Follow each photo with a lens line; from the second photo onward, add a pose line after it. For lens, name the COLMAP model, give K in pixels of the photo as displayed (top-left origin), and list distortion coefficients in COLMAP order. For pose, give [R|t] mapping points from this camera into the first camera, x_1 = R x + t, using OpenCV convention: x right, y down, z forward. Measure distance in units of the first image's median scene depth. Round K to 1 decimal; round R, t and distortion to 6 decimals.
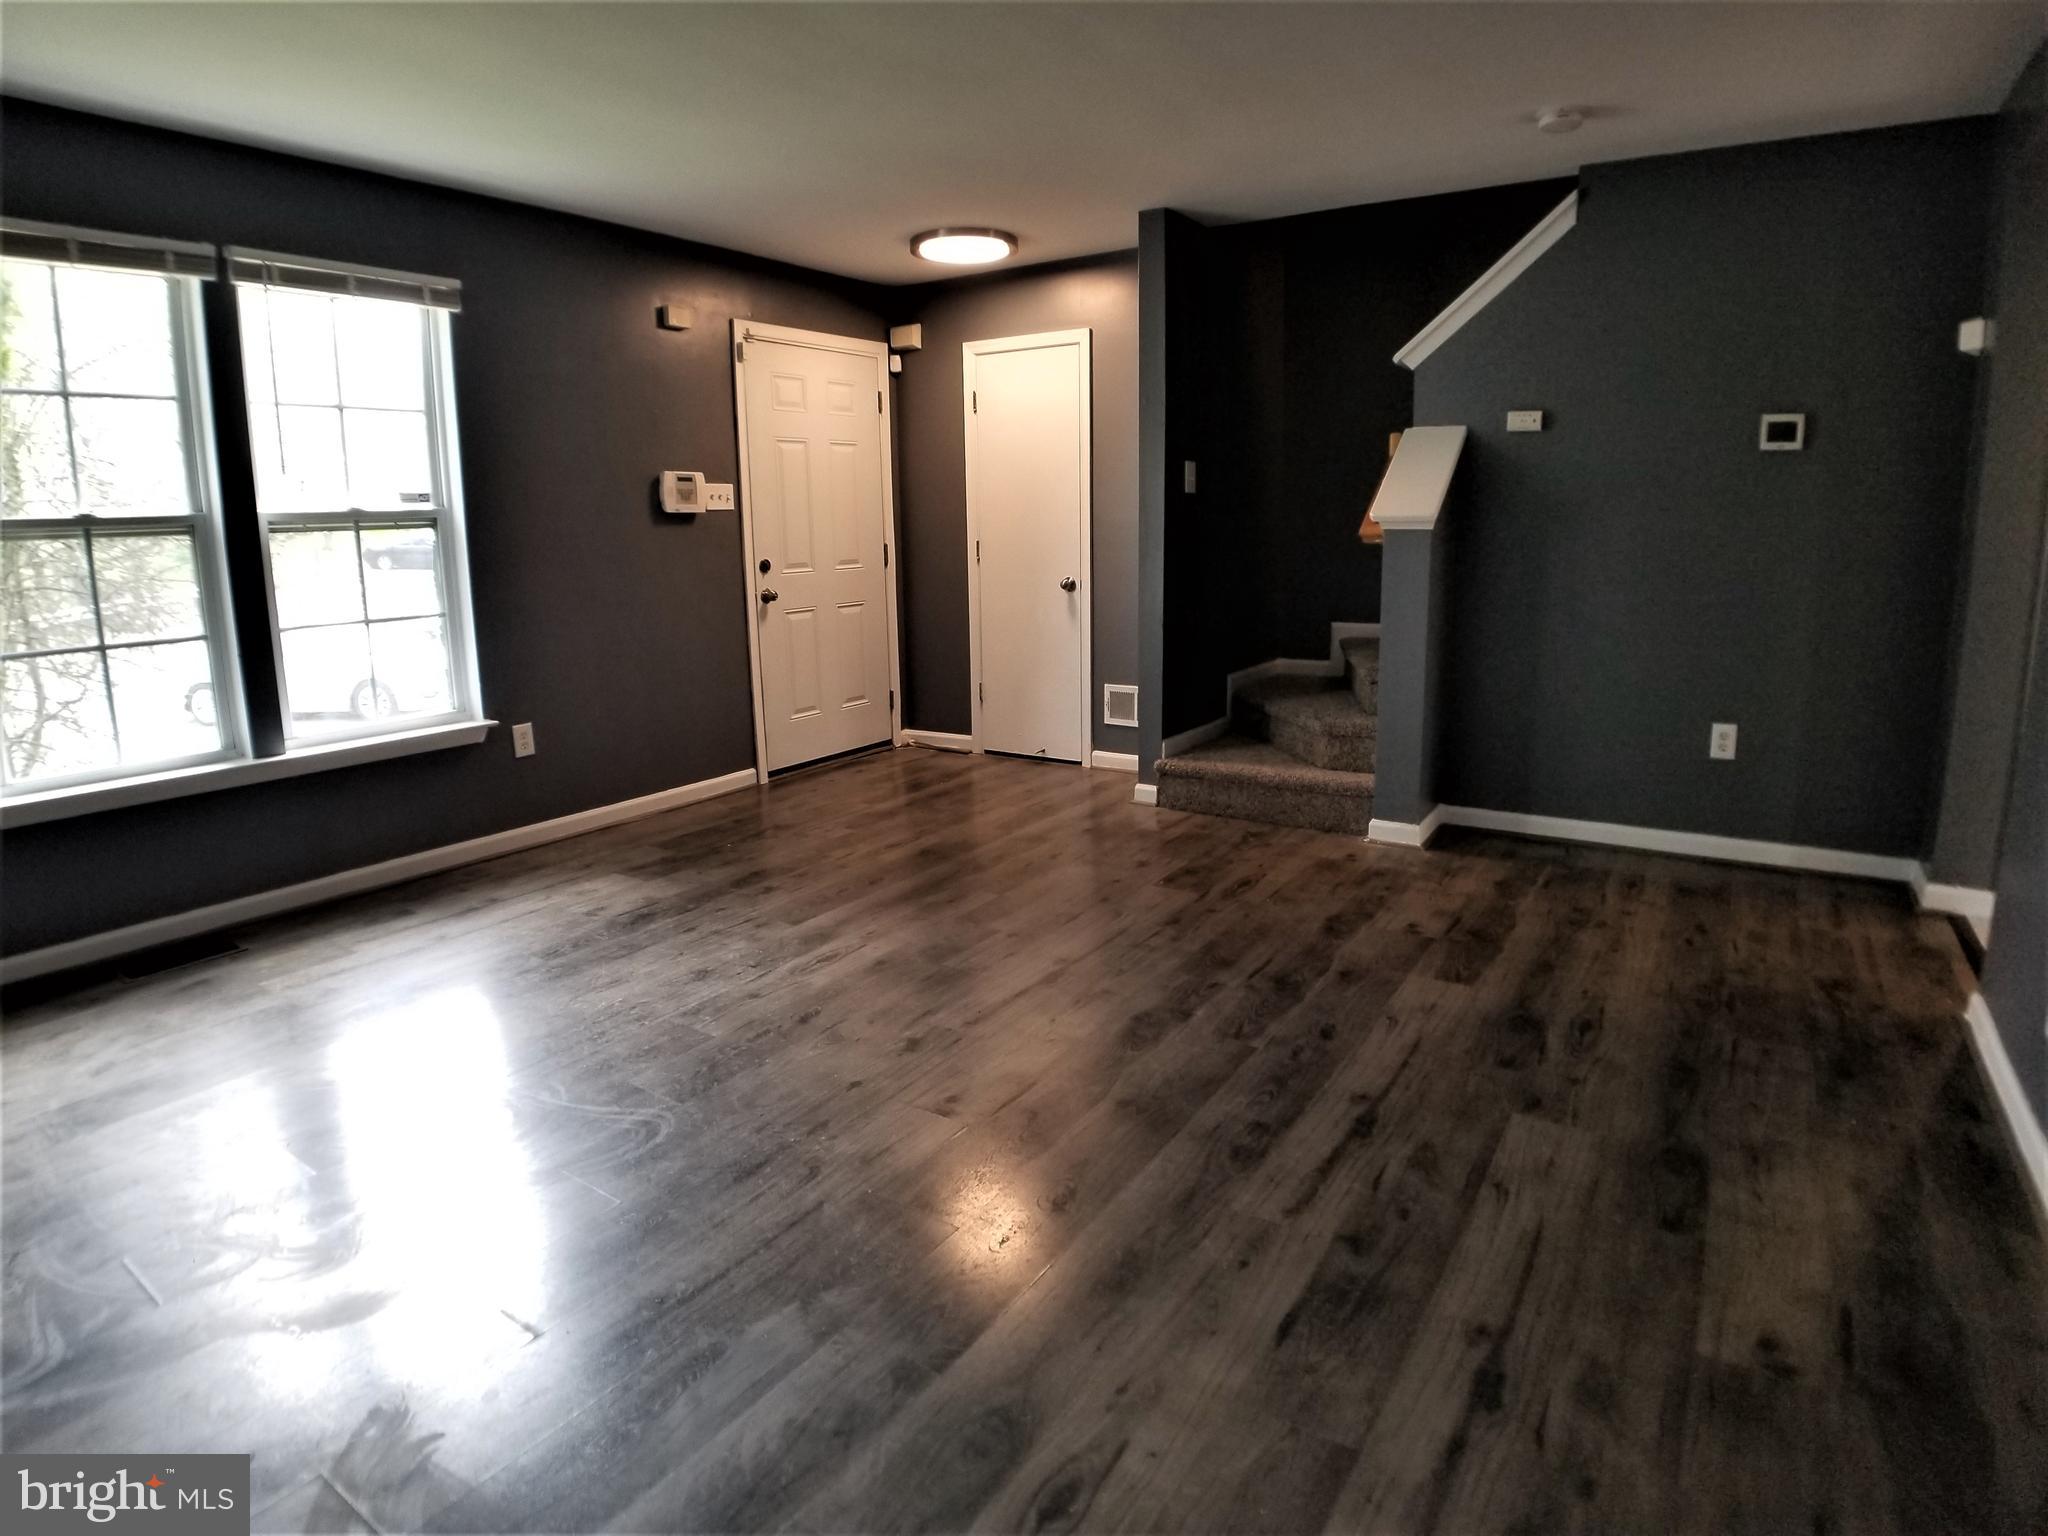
lens RADIAL K [[1102.1, 0, 1029.0], [0, 1102.1, 751.2], [0, 0, 1]] dist [-0.089430, 0.009953]
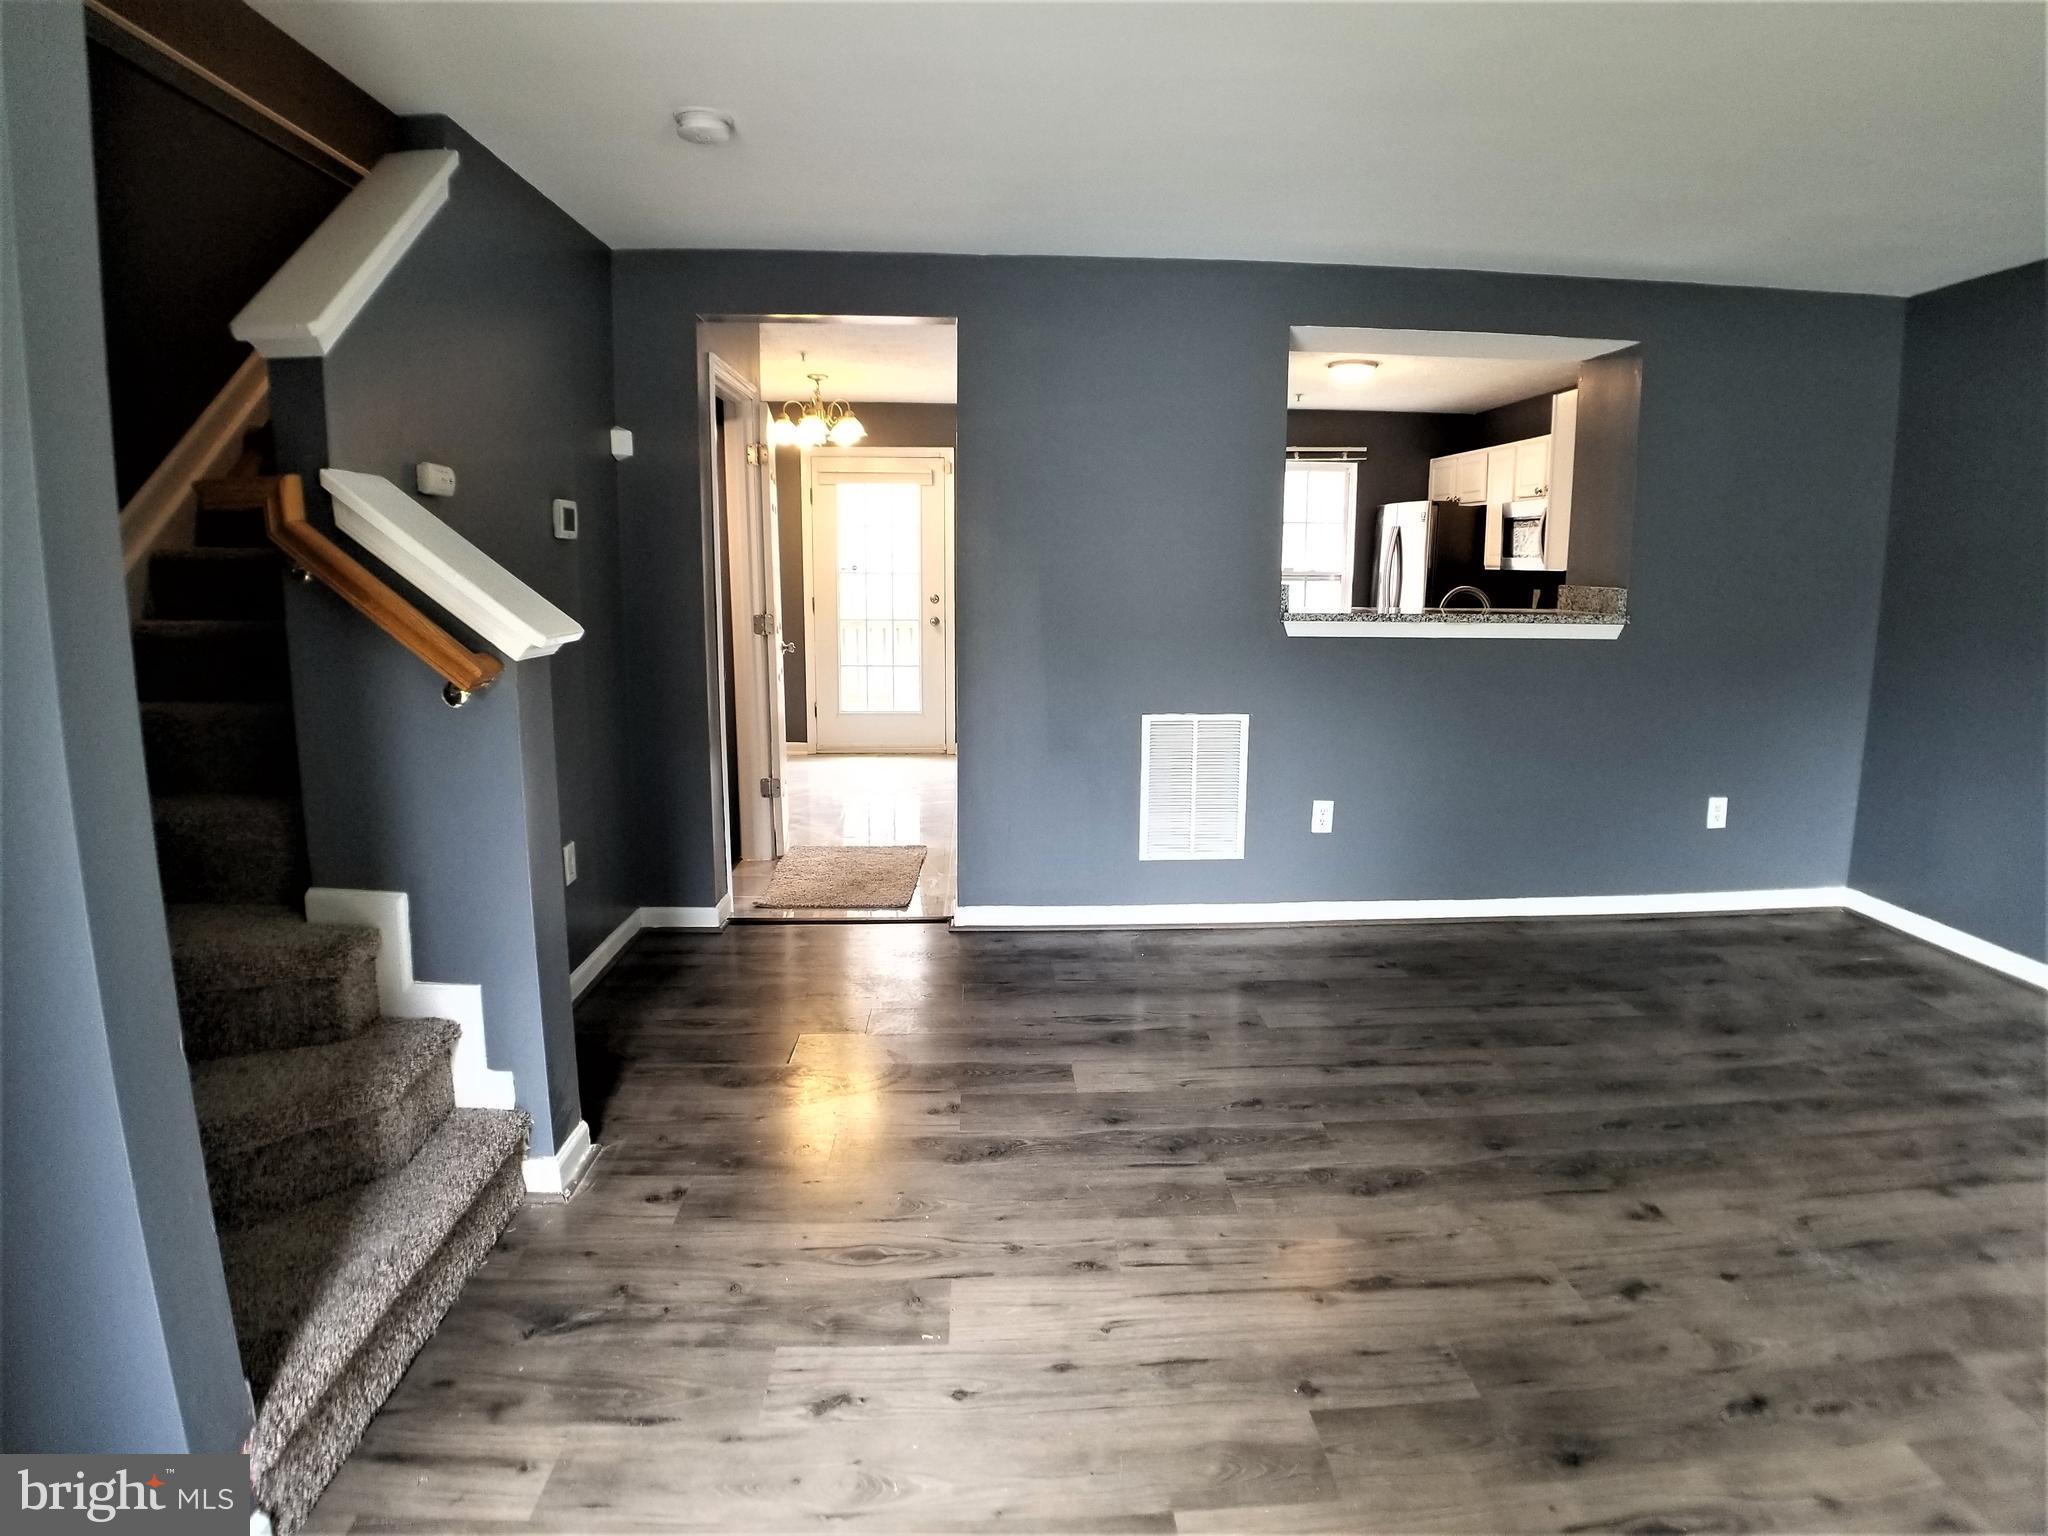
lens RADIAL K [[1102.1, 0, 1029.0], [0, 1102.1, 751.2], [0, 0, 1]] dist [-0.089430, 0.009953]
pose [[-0.597534, -0.126575, 0.791791, -0.397639], [0.163869, 0.947346, 0.275106, -0.397994], [-0.784921, 0.294135, -0.545329, 1.626552]]
